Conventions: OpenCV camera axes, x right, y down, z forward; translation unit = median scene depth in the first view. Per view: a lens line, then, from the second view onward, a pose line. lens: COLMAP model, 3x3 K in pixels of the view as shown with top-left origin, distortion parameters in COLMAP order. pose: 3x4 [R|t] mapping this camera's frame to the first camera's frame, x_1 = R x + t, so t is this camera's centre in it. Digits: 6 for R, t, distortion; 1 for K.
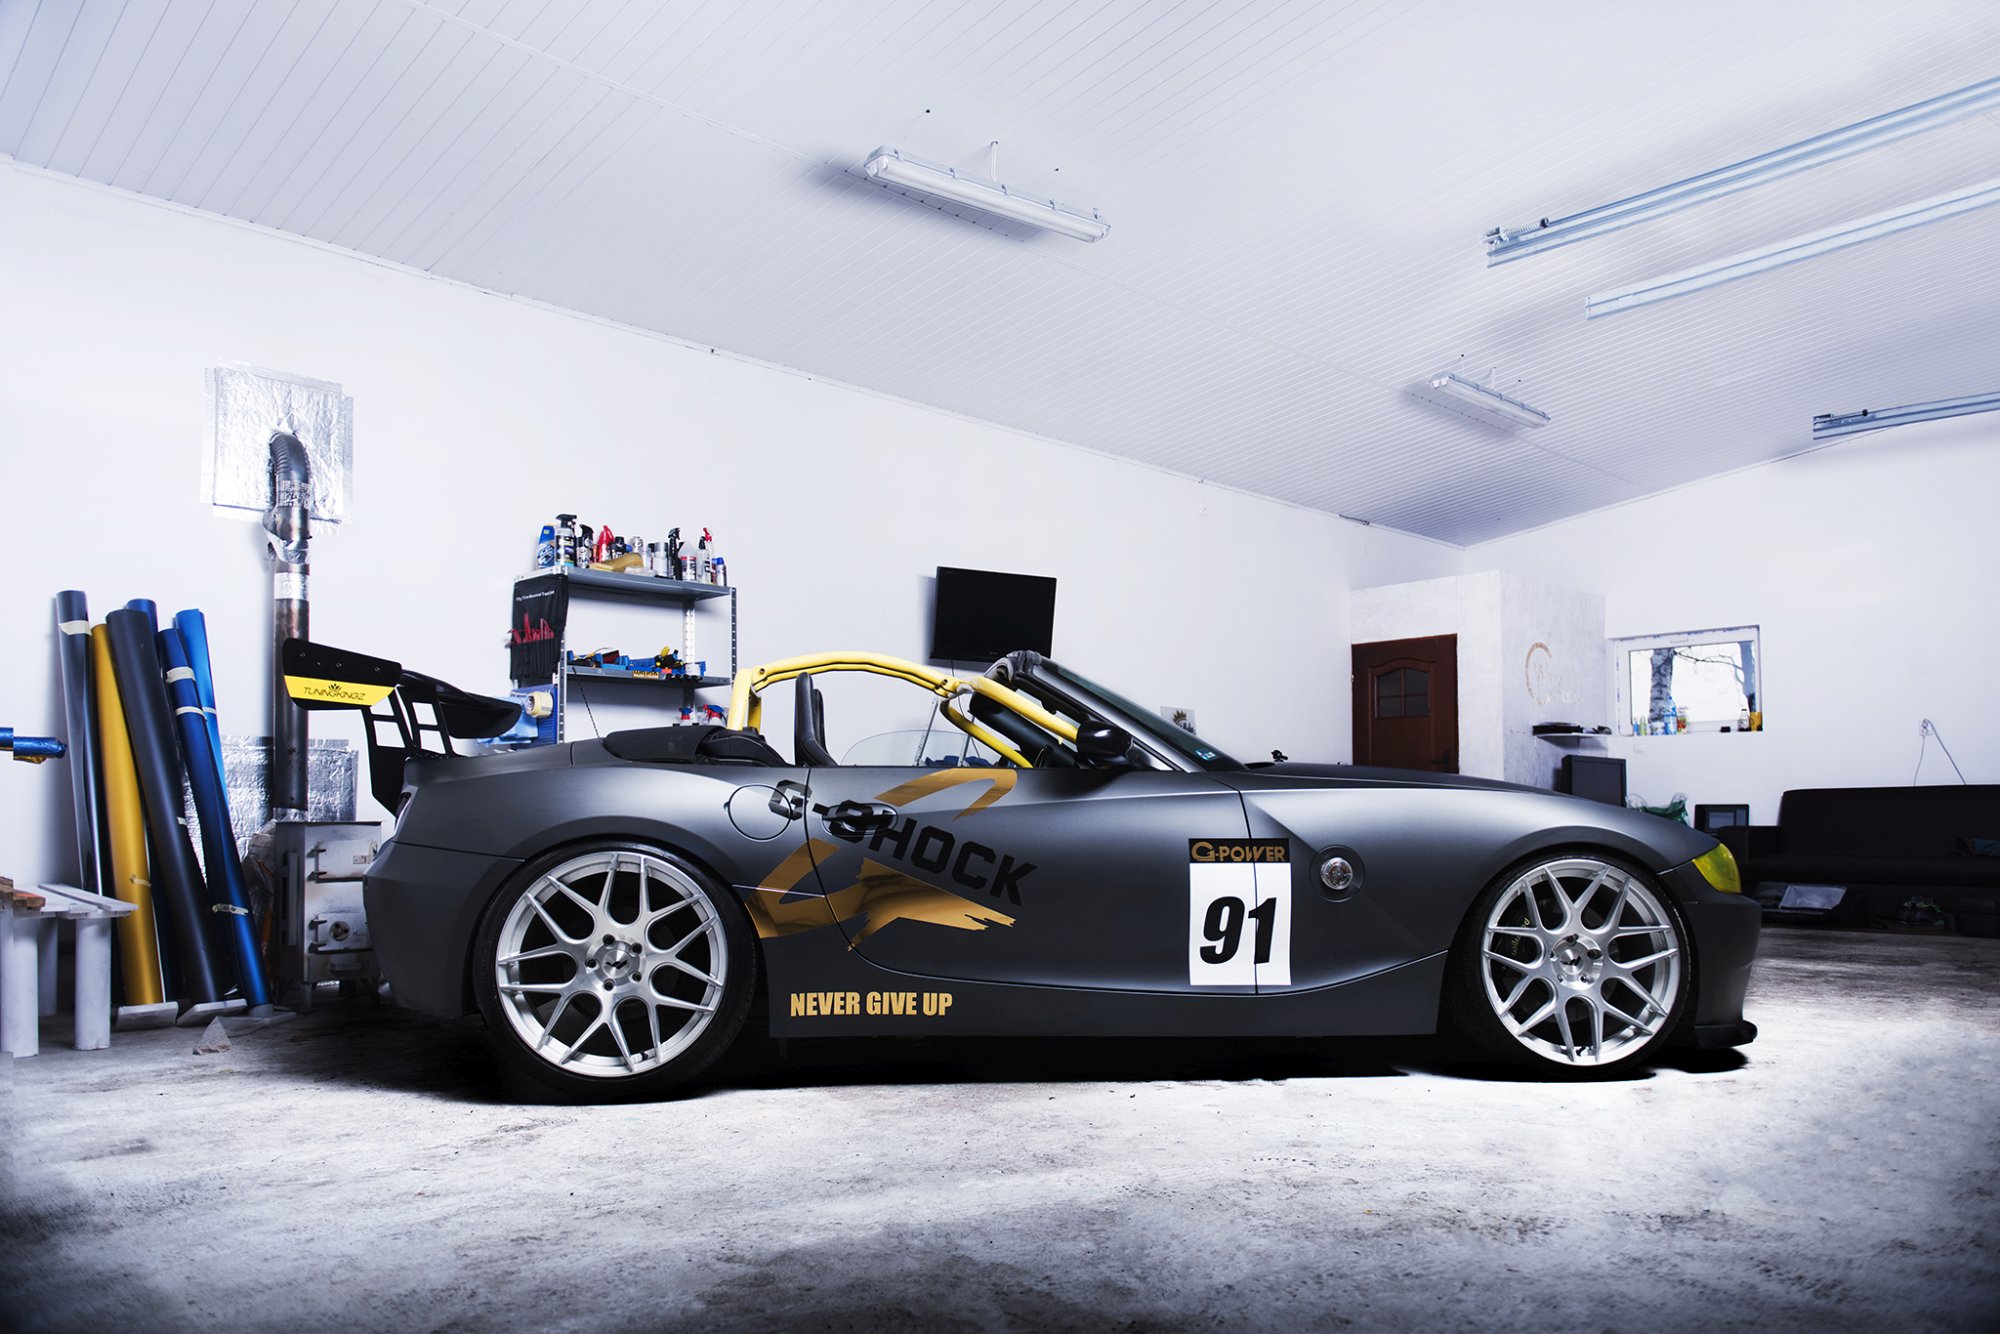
lens RADIAL K [[1418.7, 0, 1000.0], [0, 1418.7, 667.0], [0, 0, 1]] dist [0.083600, 0.000324]
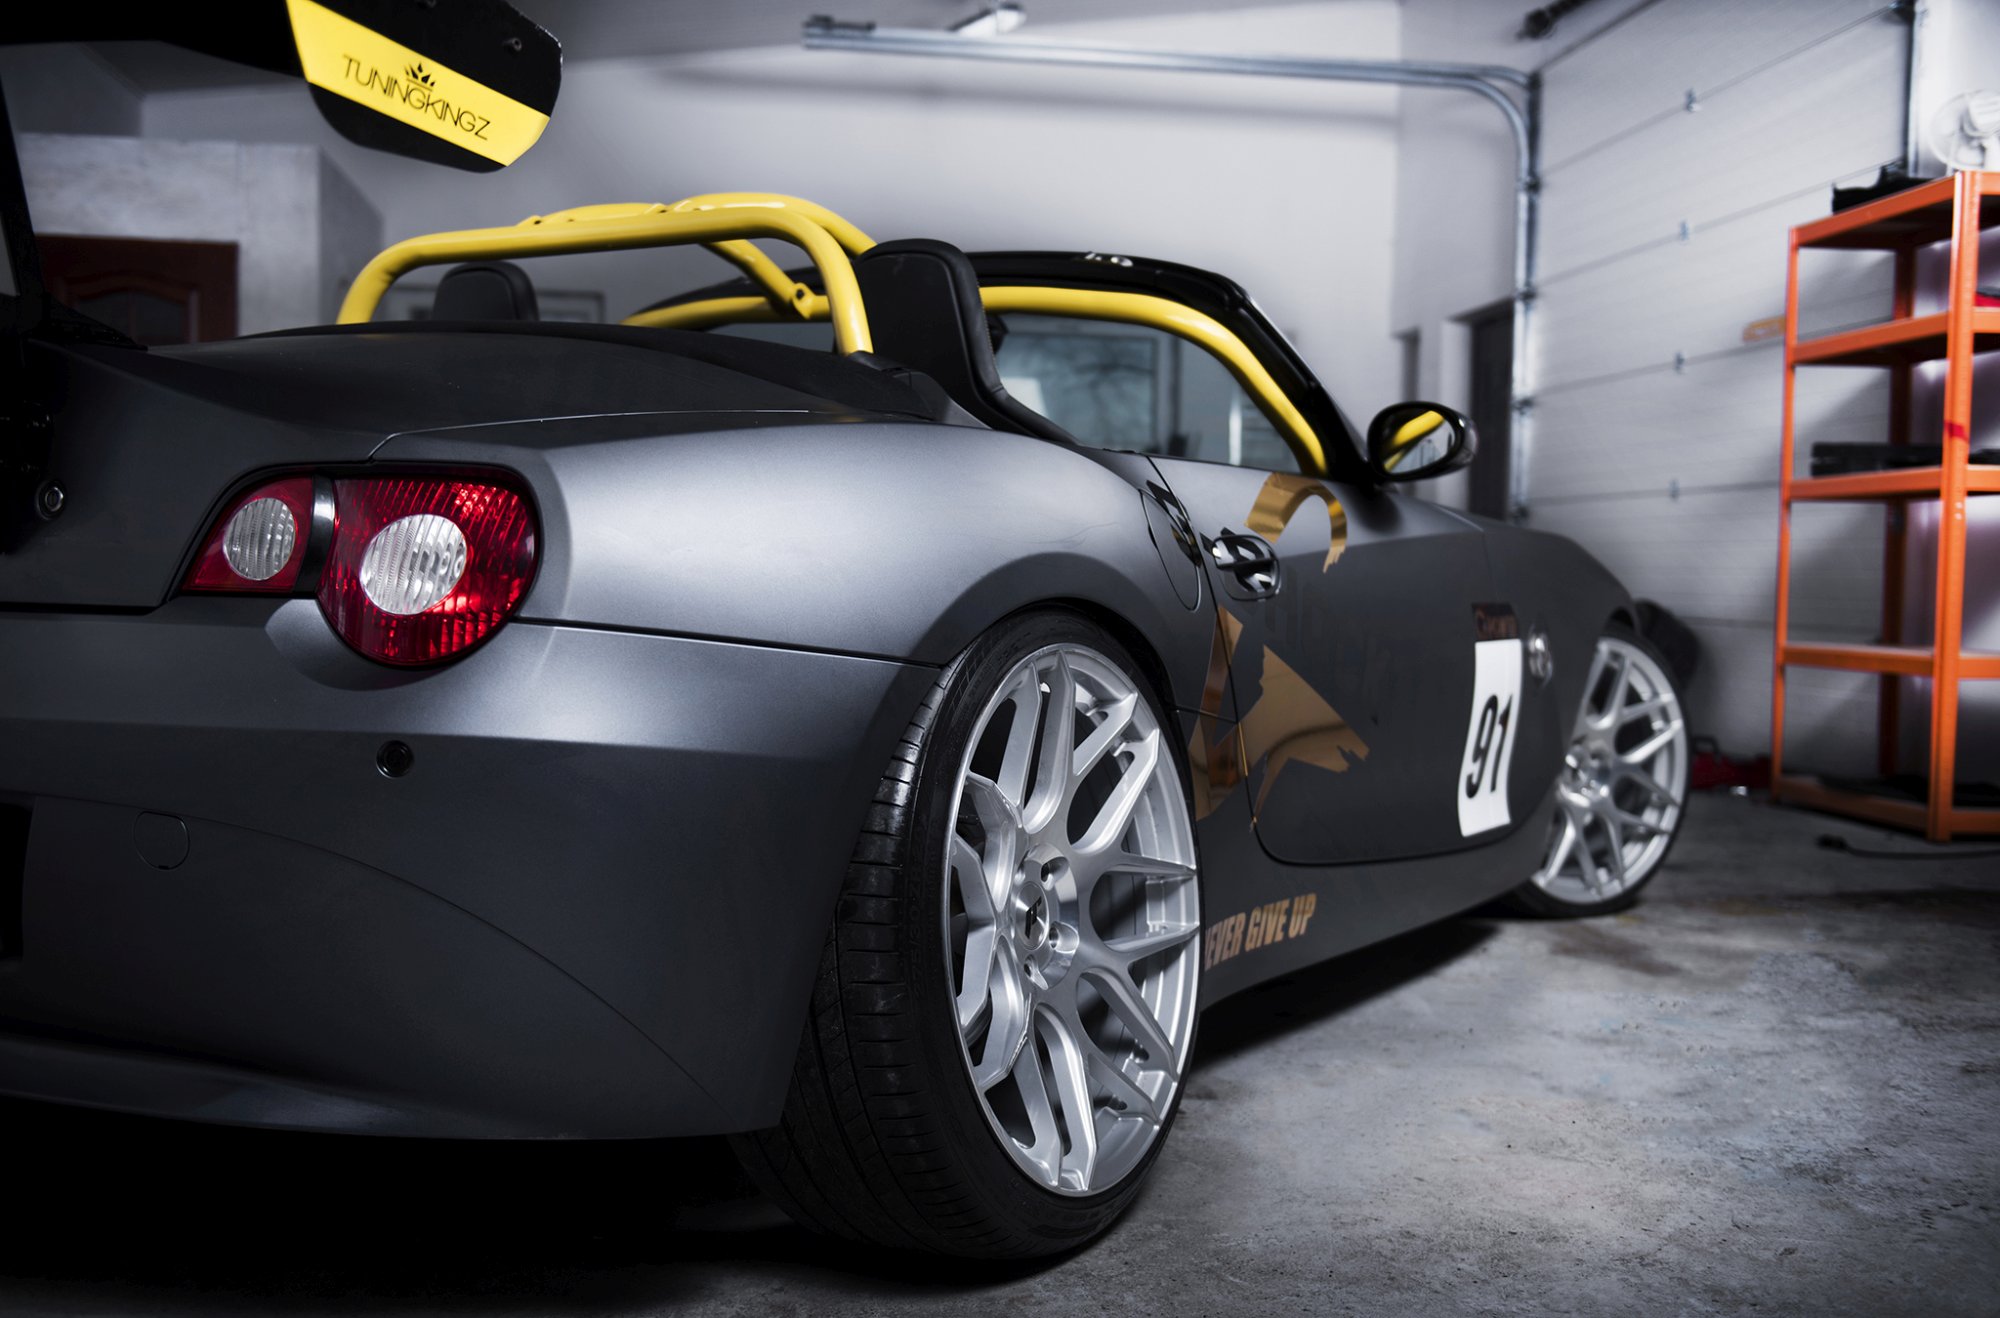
lens RADIAL K [[2054.3, 0, 1036.0], [0, 2054.3, 659.4], [0, 0, 1]] dist [0.062616, -0.005158]
pose [[0.500059, -0.022217, 0.865706, -0.751696], [-0.117712, 0.988649, 0.093366, 0.081883], [-0.857954, -0.148592, 0.491768, 0.719583]]
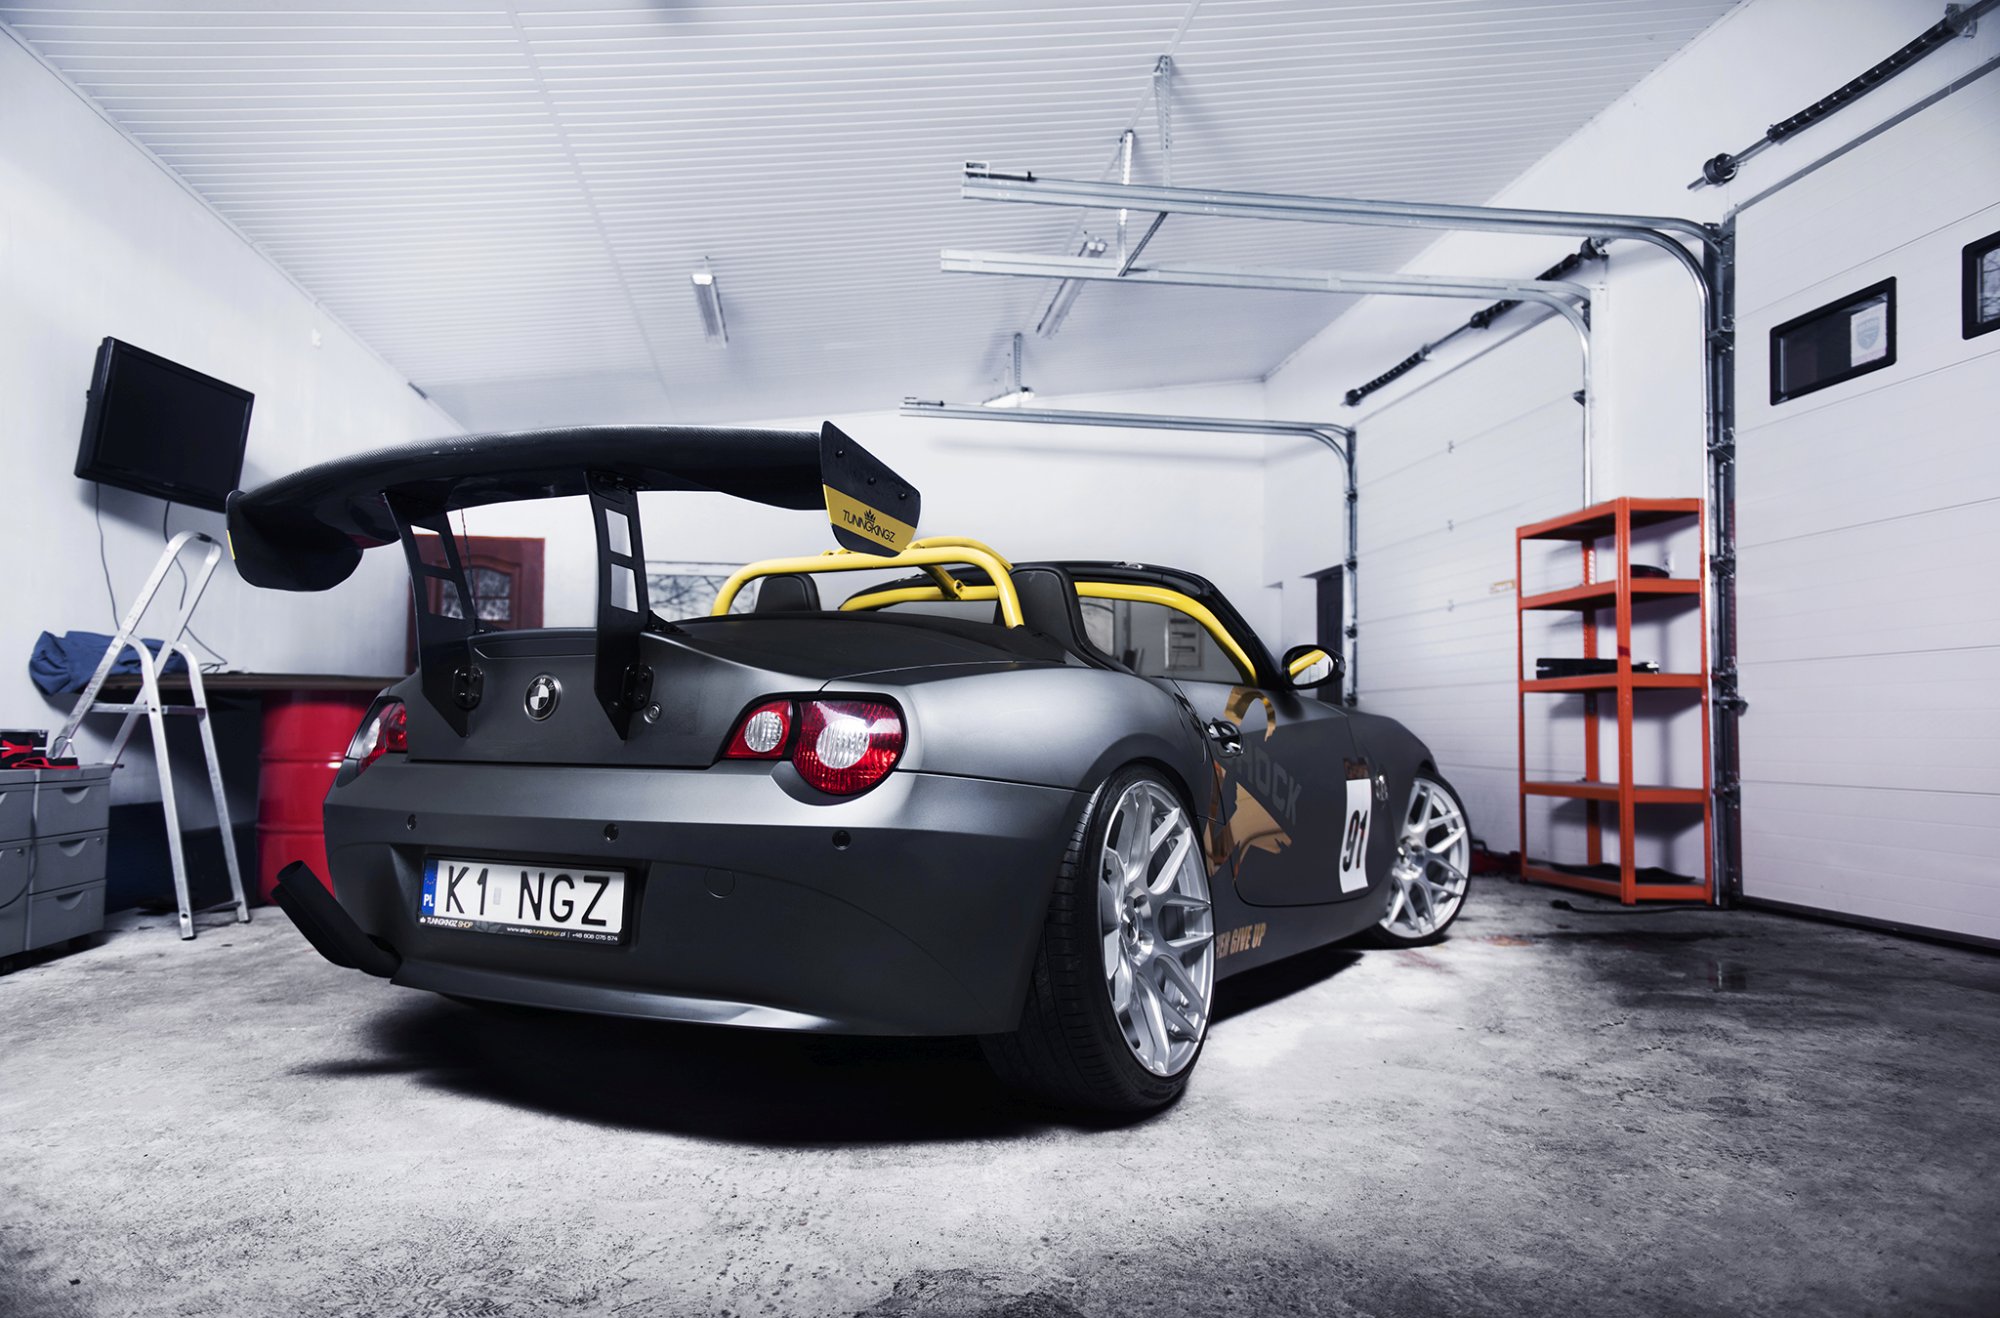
lens RADIAL K [[1391.1, 0, 1000.0], [0, 1391.1, 659.0], [0, 0, 1]] dist [0.072066, 0.001398]
pose [[0.507487, 0.058666, 0.859660, -0.930697], [-0.108166, 0.994125, -0.003988, 0.076974], [-0.854843, -0.090963, 0.510851, 0.688694]]
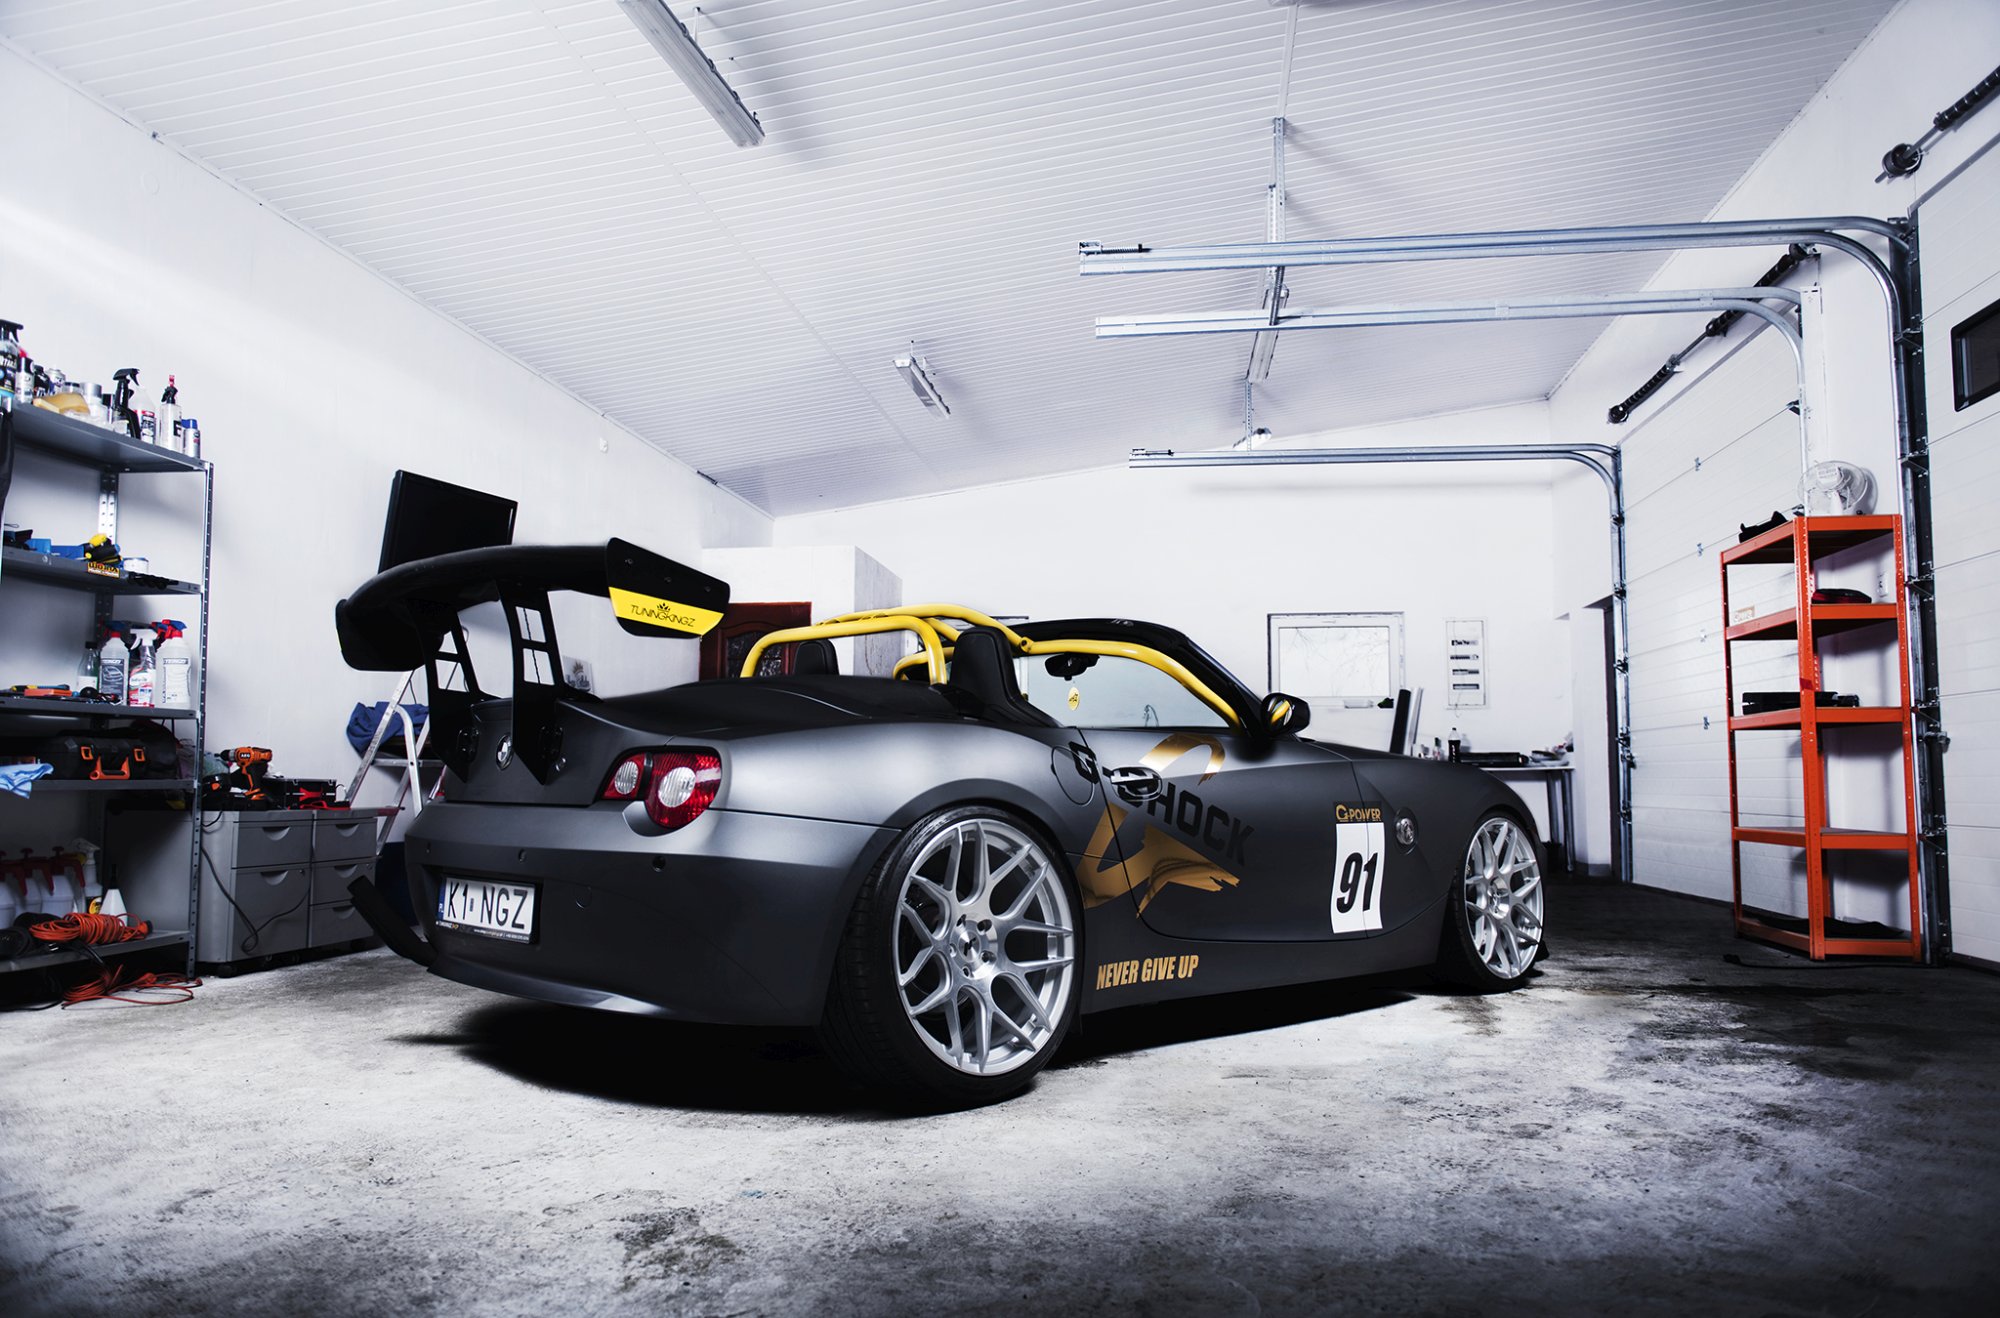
lens RADIAL K [[1449.0, 0, 972.5], [0, 1449.0, 647.7], [0, 0, 1]] dist [-0.003302, -0.002639]
pose [[0.738377, 0.071204, 0.670619, -0.852753], [-0.083228, 0.996430, -0.014160, 0.039664], [-0.669233, -0.045359, 0.741667, 0.353960]]
